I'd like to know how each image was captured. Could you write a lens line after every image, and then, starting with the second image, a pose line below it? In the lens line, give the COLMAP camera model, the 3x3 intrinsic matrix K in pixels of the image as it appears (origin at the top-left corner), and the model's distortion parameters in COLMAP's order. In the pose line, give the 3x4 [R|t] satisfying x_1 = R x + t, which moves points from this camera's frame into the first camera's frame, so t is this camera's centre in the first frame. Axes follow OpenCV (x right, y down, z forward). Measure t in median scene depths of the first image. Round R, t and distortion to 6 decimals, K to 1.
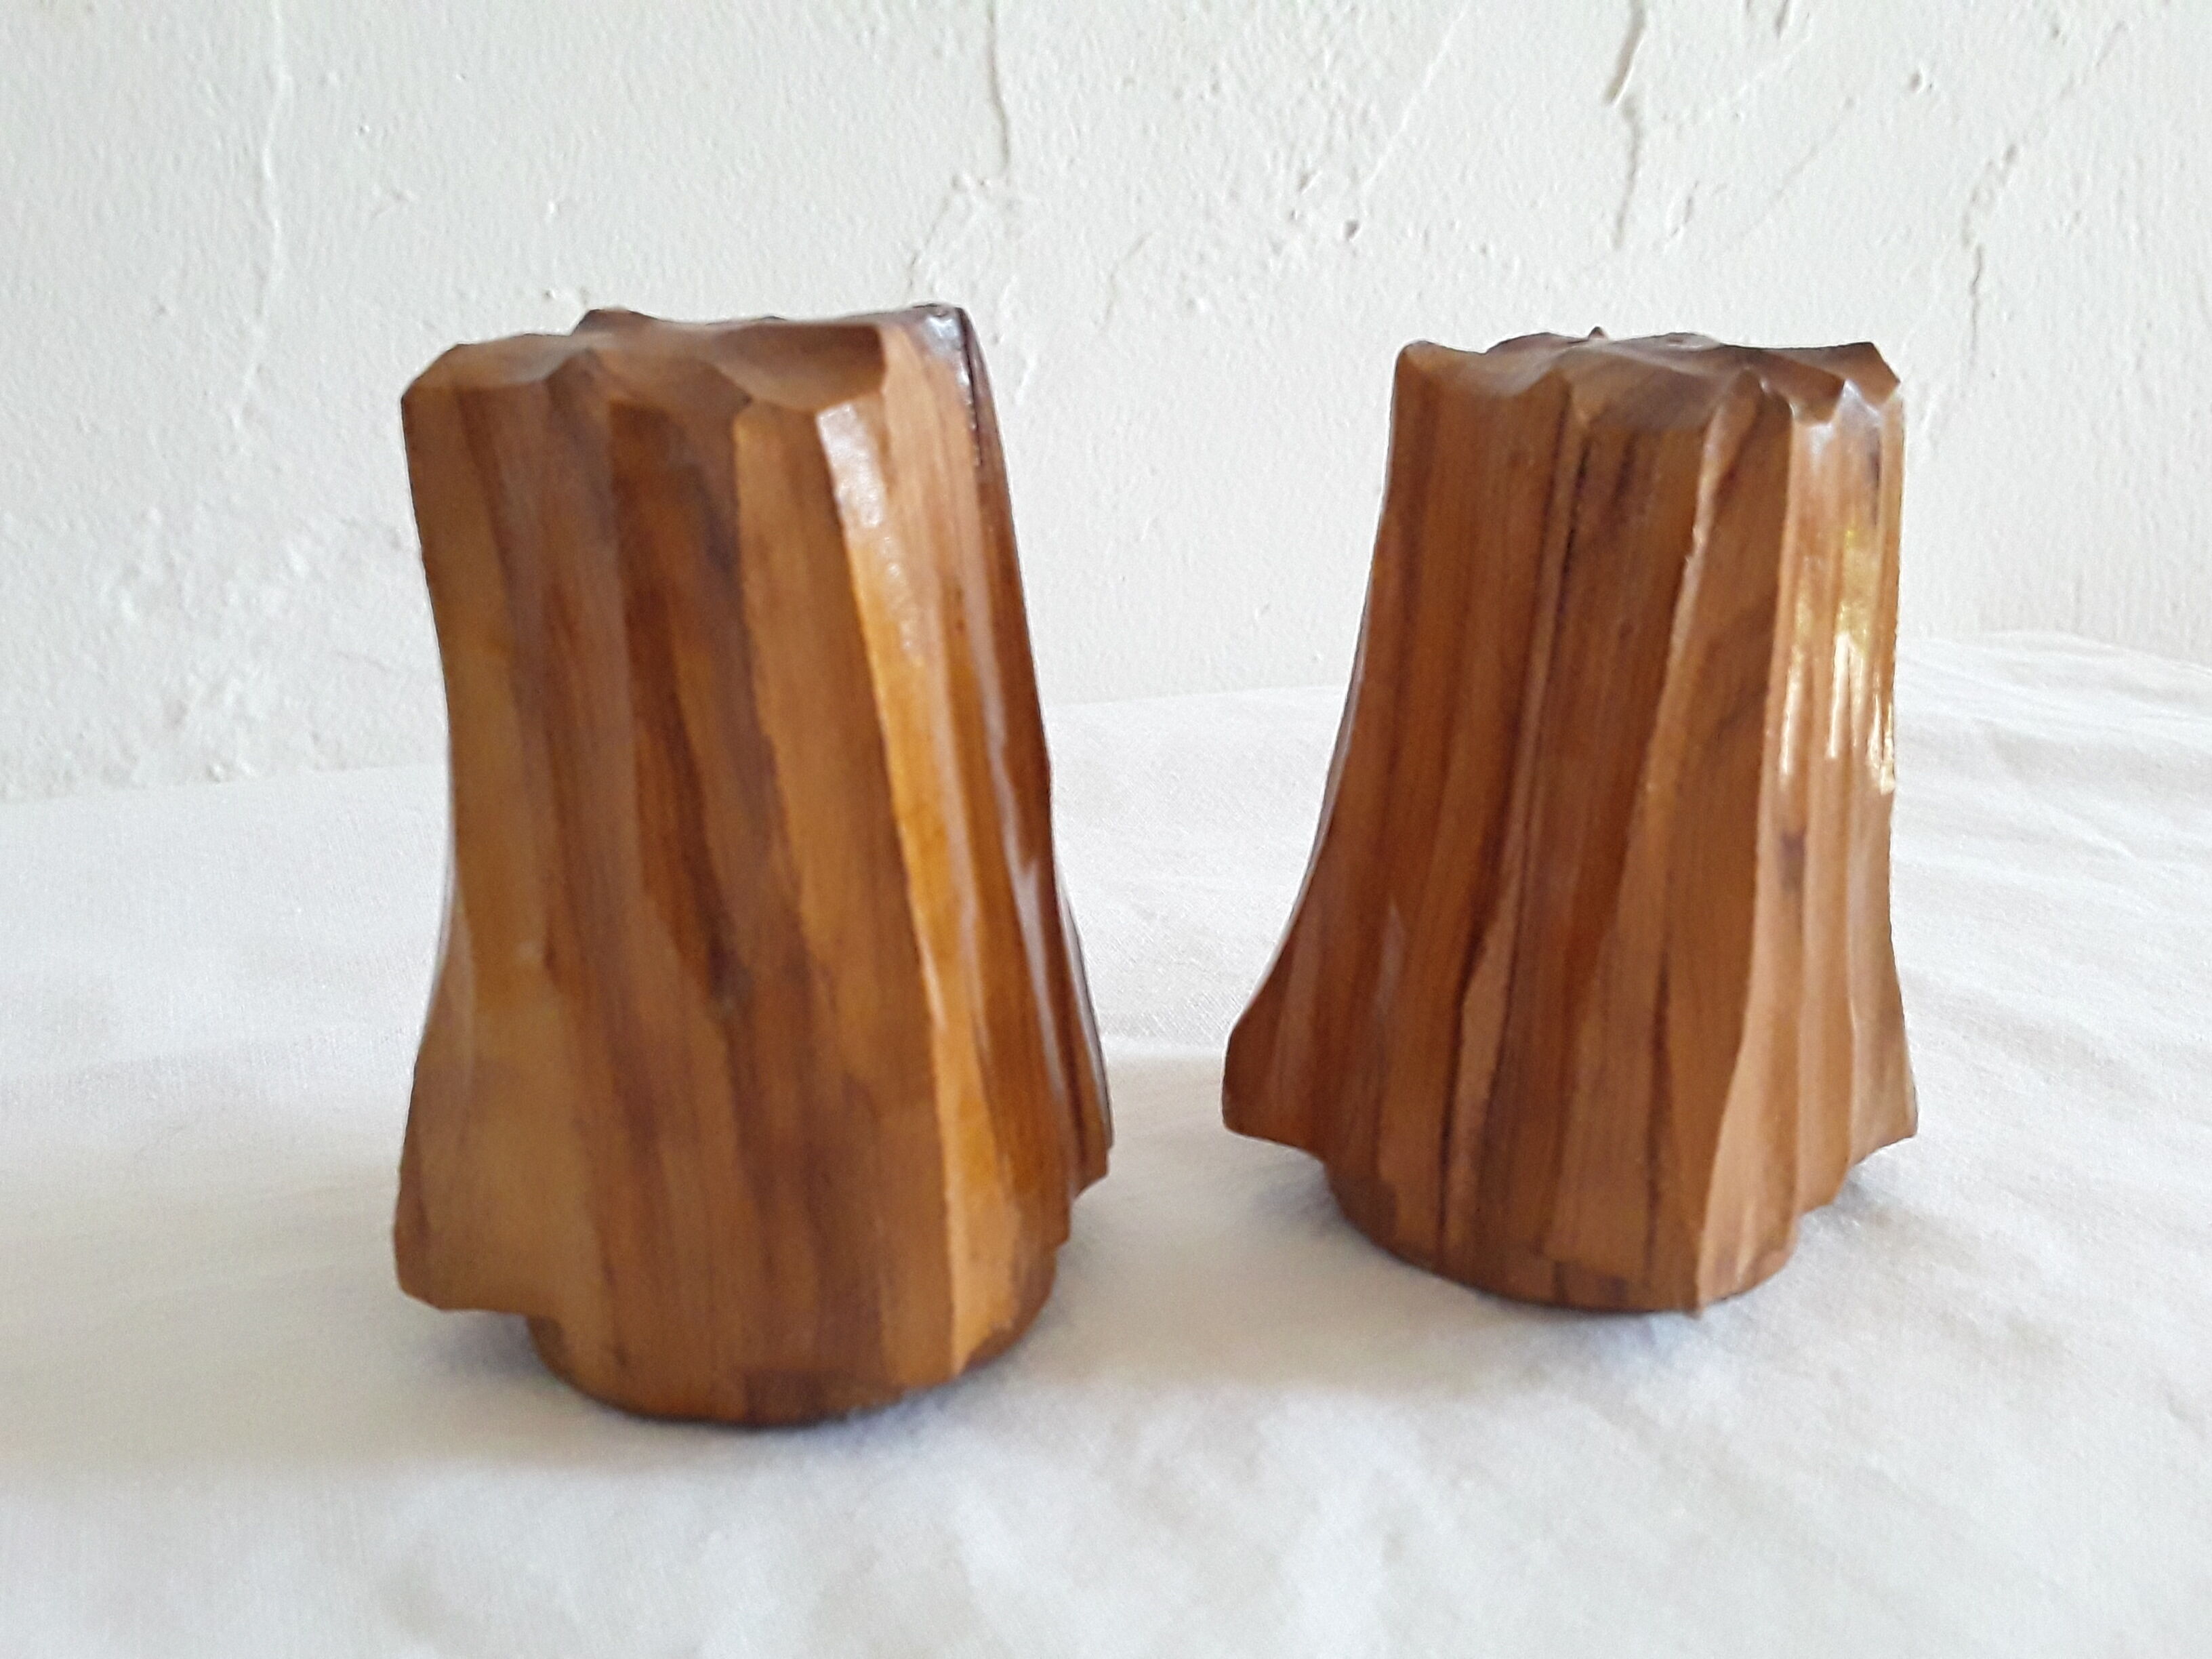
lens RADIAL K [[2047.8, 0, 1112.9], [0, 2047.8, 849.3], [0, 0, 1]] dist [0.031965, 0.000000]
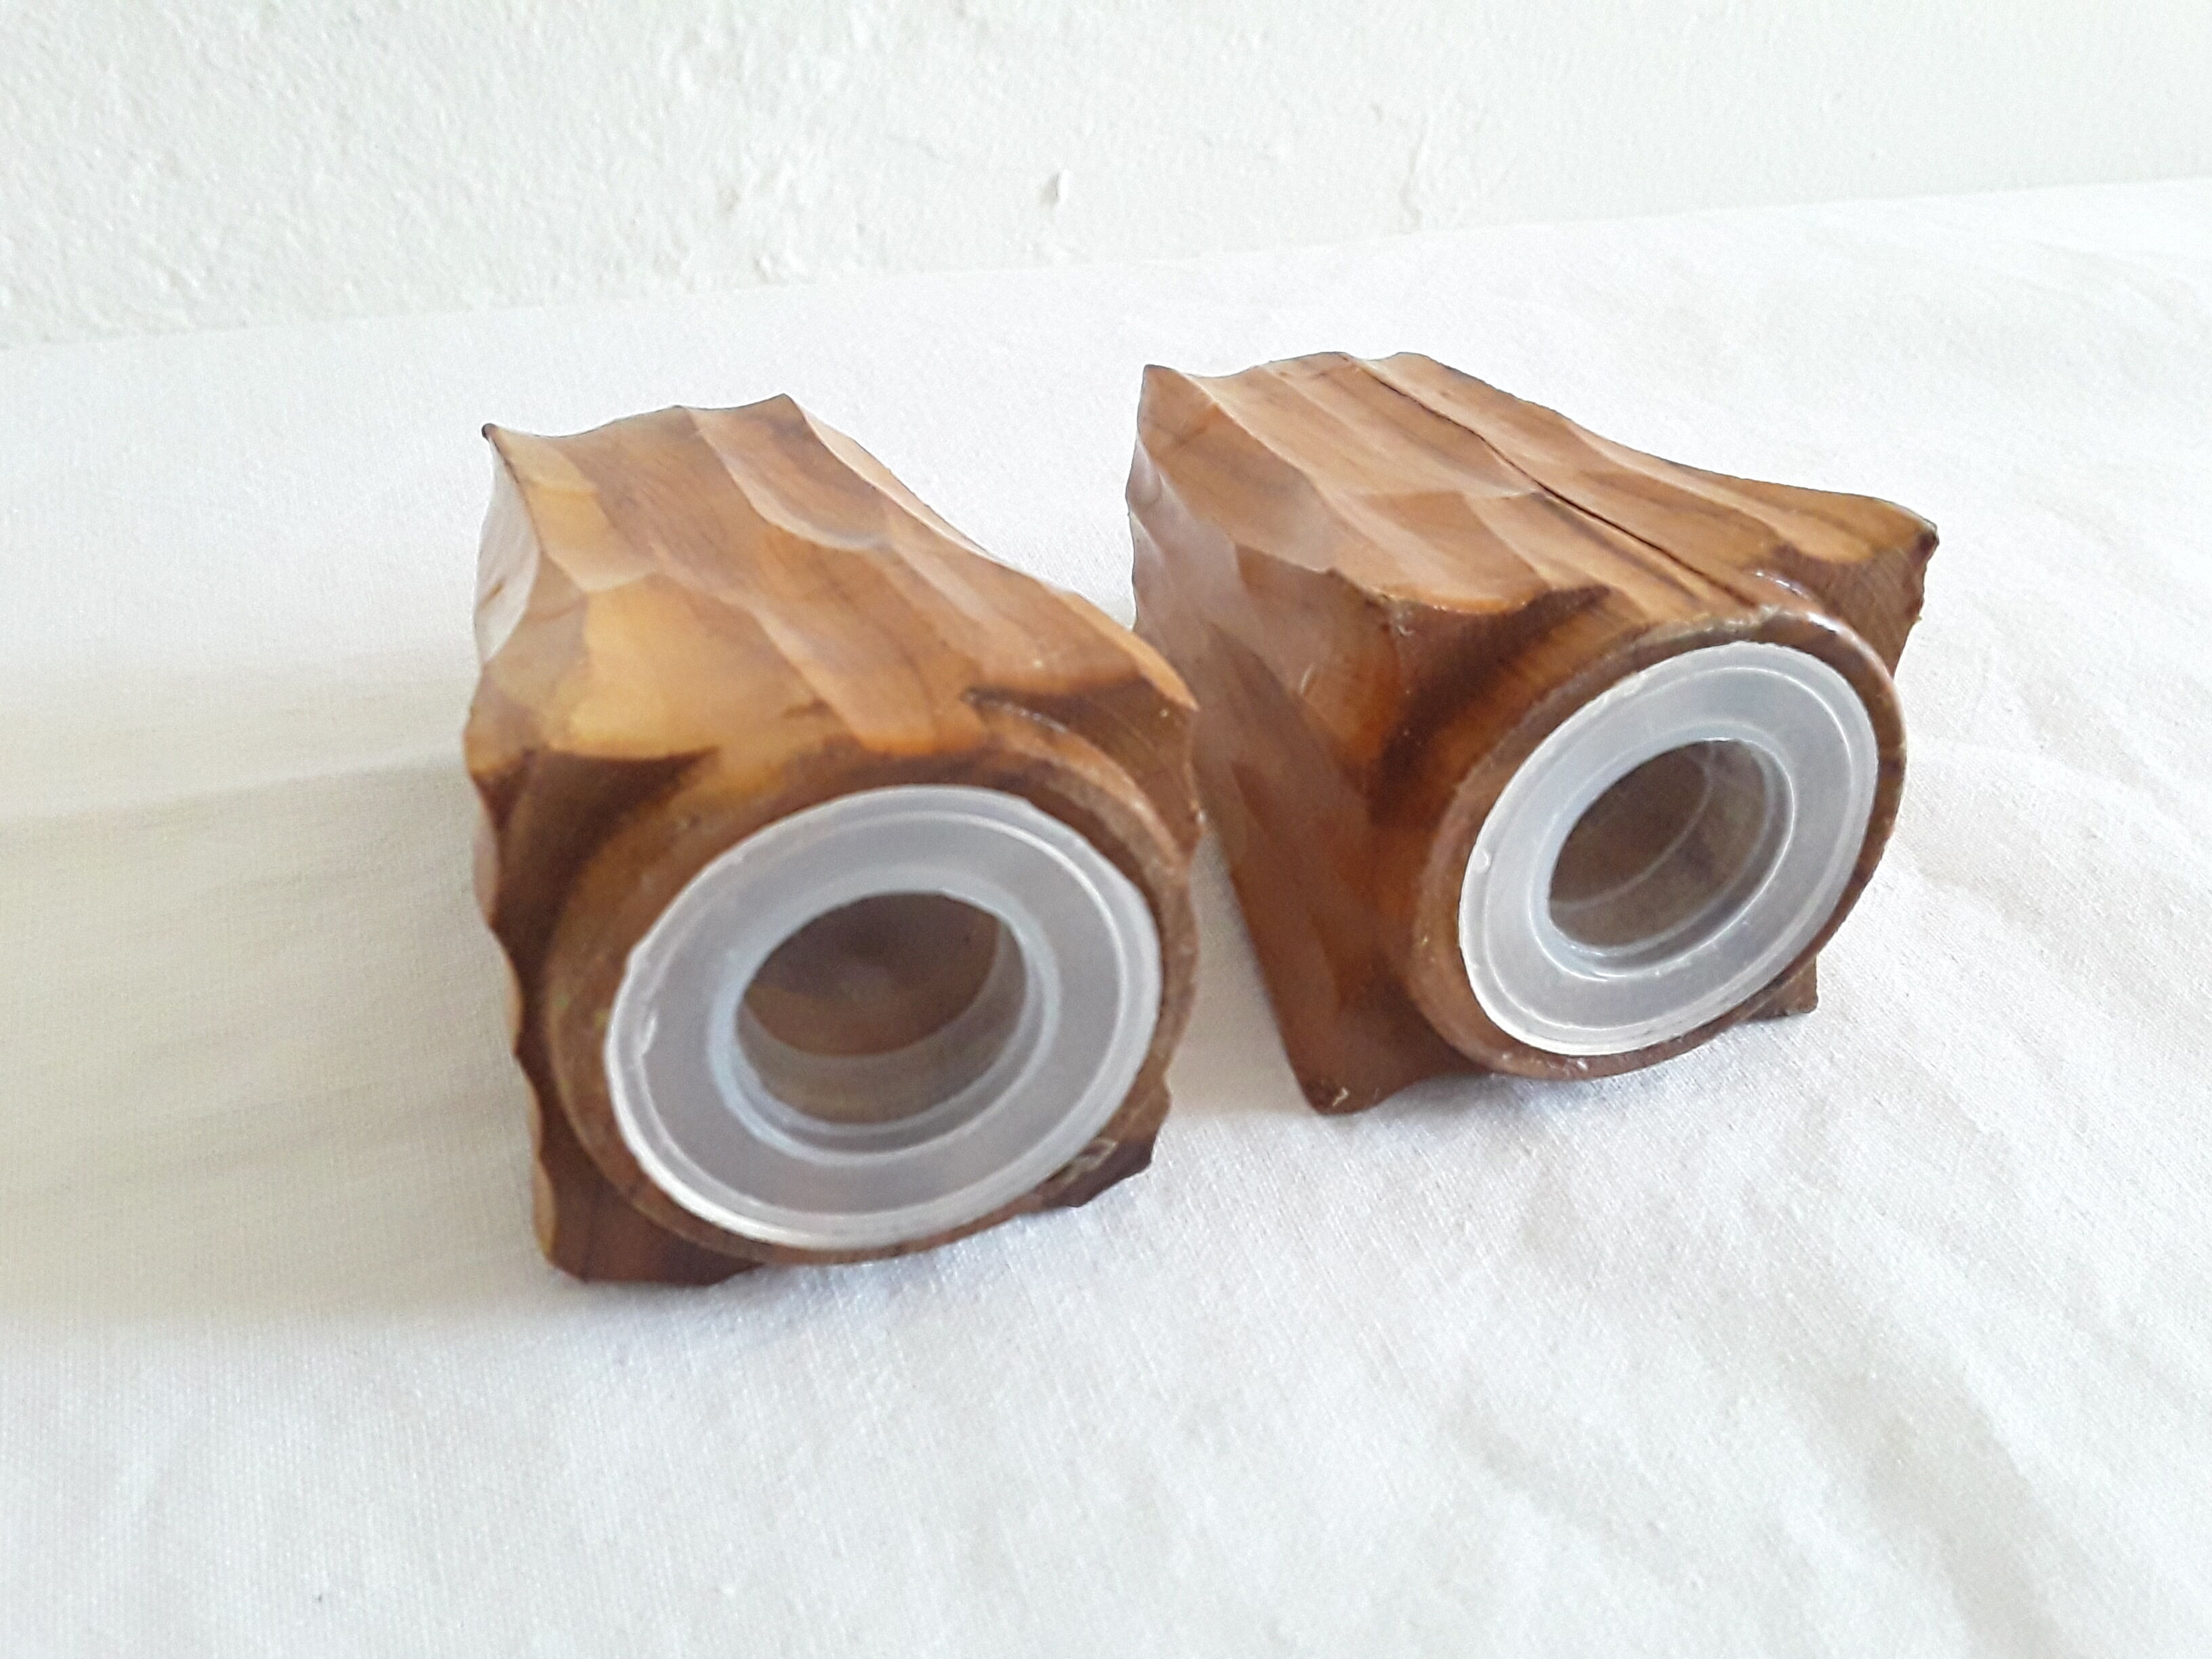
lens RADIAL K [[2047.8, 0, 1109.9], [0, 2047.8, 849.8], [0, 0, 1]] dist [0.031965, 0.000000]
pose [[0.996622, 0.079970, -0.018715, -0.241348], [-0.068846, 0.937691, 0.340583, -0.116925], [0.044785, -0.338143, 0.940028, 0.047575]]
